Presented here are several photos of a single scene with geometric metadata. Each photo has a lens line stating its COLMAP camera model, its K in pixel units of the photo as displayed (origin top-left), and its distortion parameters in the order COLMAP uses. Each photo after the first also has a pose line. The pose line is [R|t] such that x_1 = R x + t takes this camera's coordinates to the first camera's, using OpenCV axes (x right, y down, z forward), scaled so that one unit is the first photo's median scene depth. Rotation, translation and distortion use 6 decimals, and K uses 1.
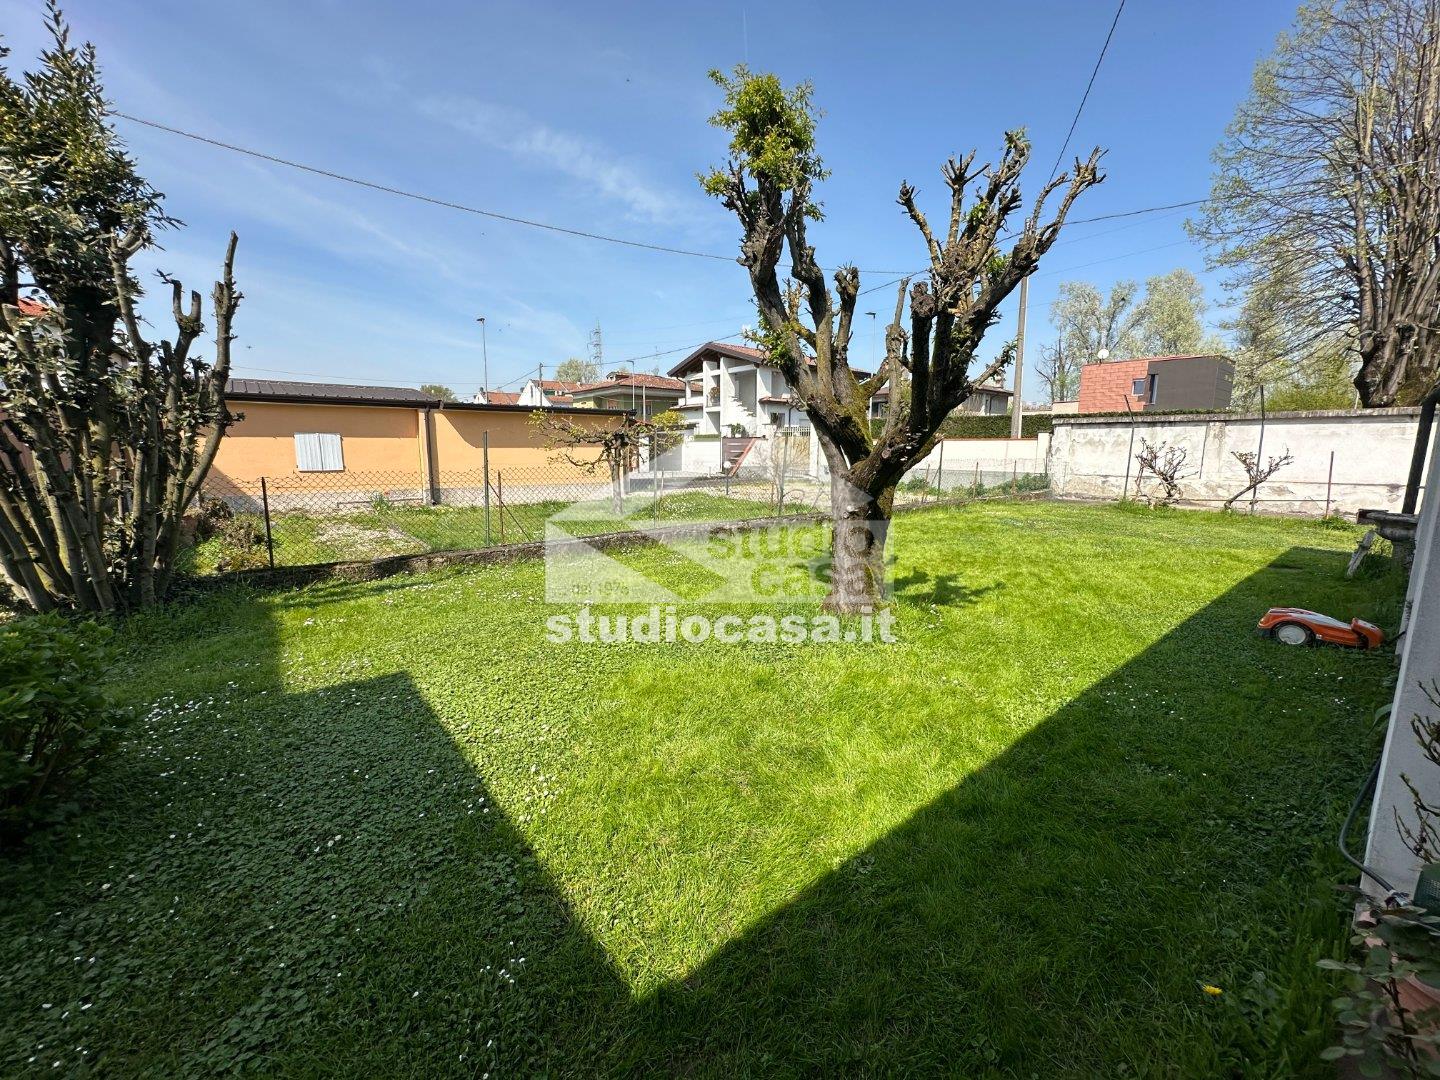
lens RADIAL K [[574.6, 0, 720.0], [0, 574.6, 540.0], [0, 0, 1]] dist [-0.002002, 0.000304]
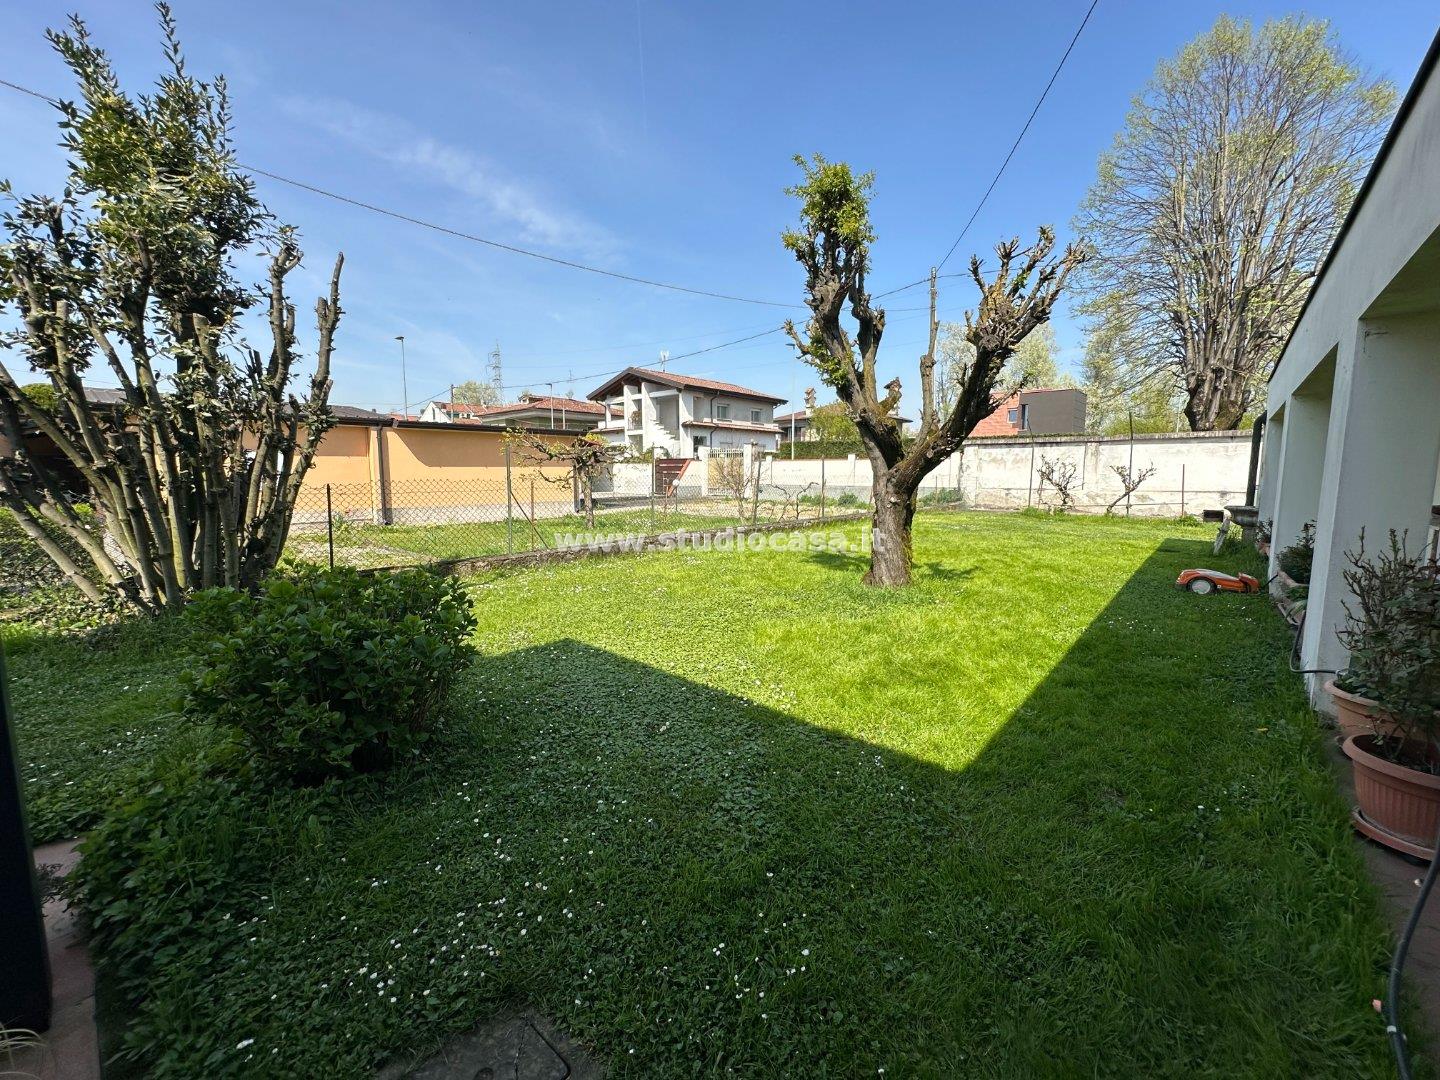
lens RADIAL K [[575.6, 0, 720.0], [0, 575.6, 540.0], [0, 0, 1]] dist [-0.001443, -0.000347]
pose [[0.985827, -0.024786, 0.165924, -0.101463], [0.031859, 0.998688, -0.040101, 0.020225], [-0.164712, 0.044819, 0.985323, -0.047485]]
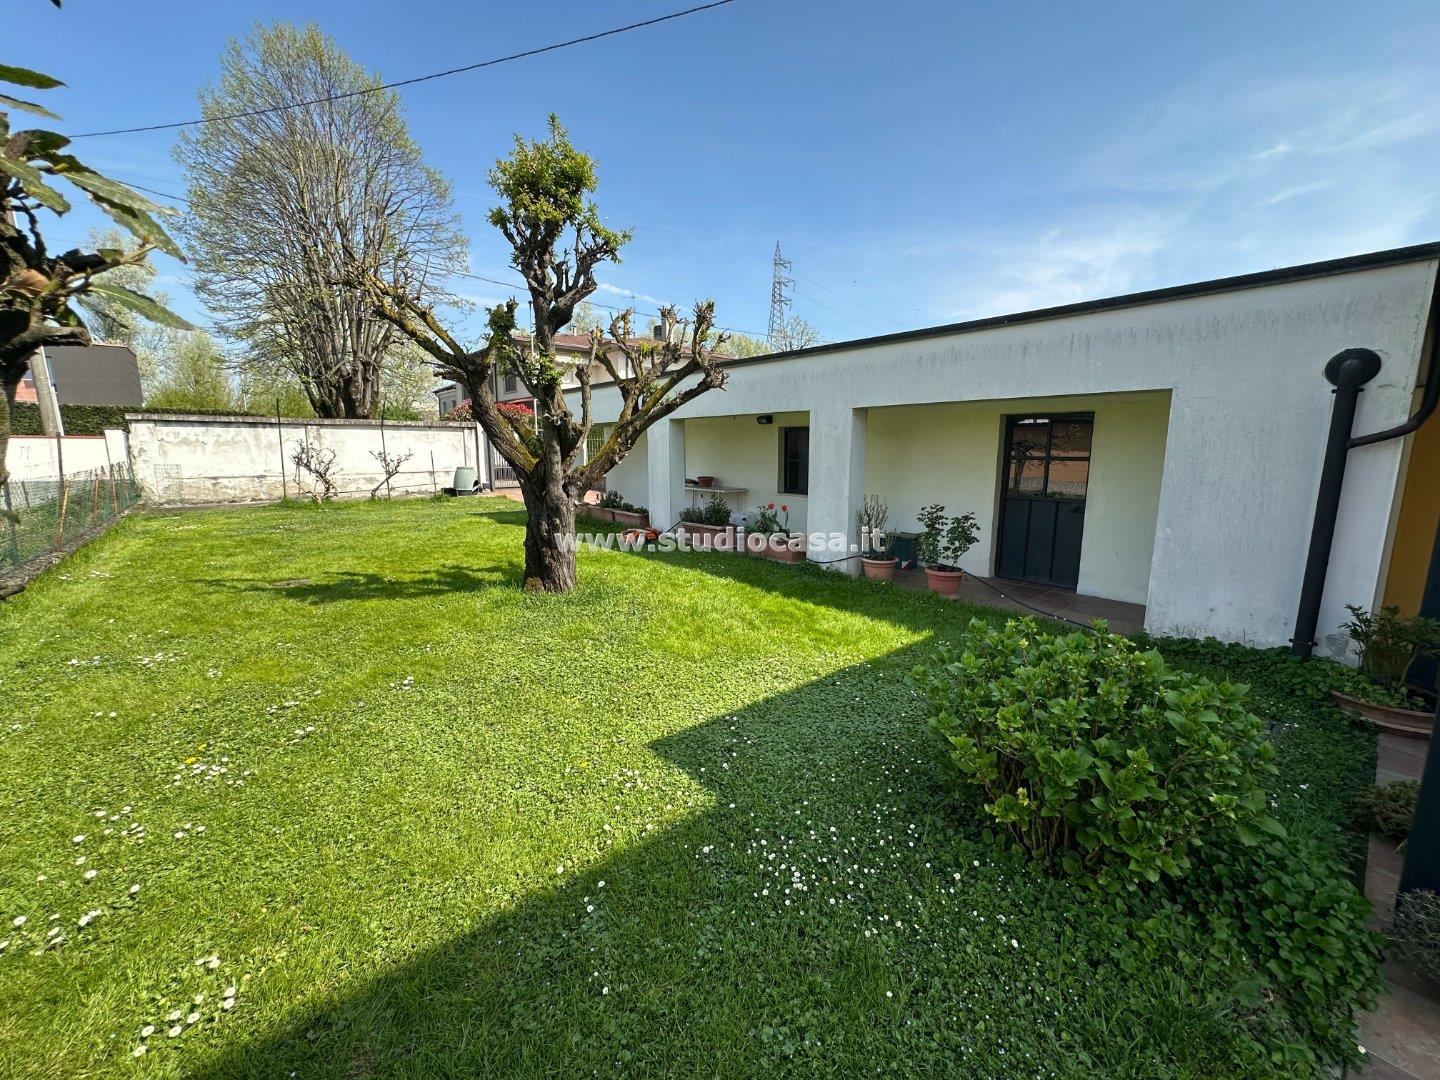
lens RADIAL K [[574.6, 0, 720.0], [0, 574.6, 540.0], [0, 0, 1]] dist [-0.002002, 0.000304]
pose [[-0.029628, -0.163563, 0.986088, -0.310190], [0.156058, 0.973666, 0.166191, -0.040264], [-0.987303, 0.158811, -0.003322, 0.204172]]
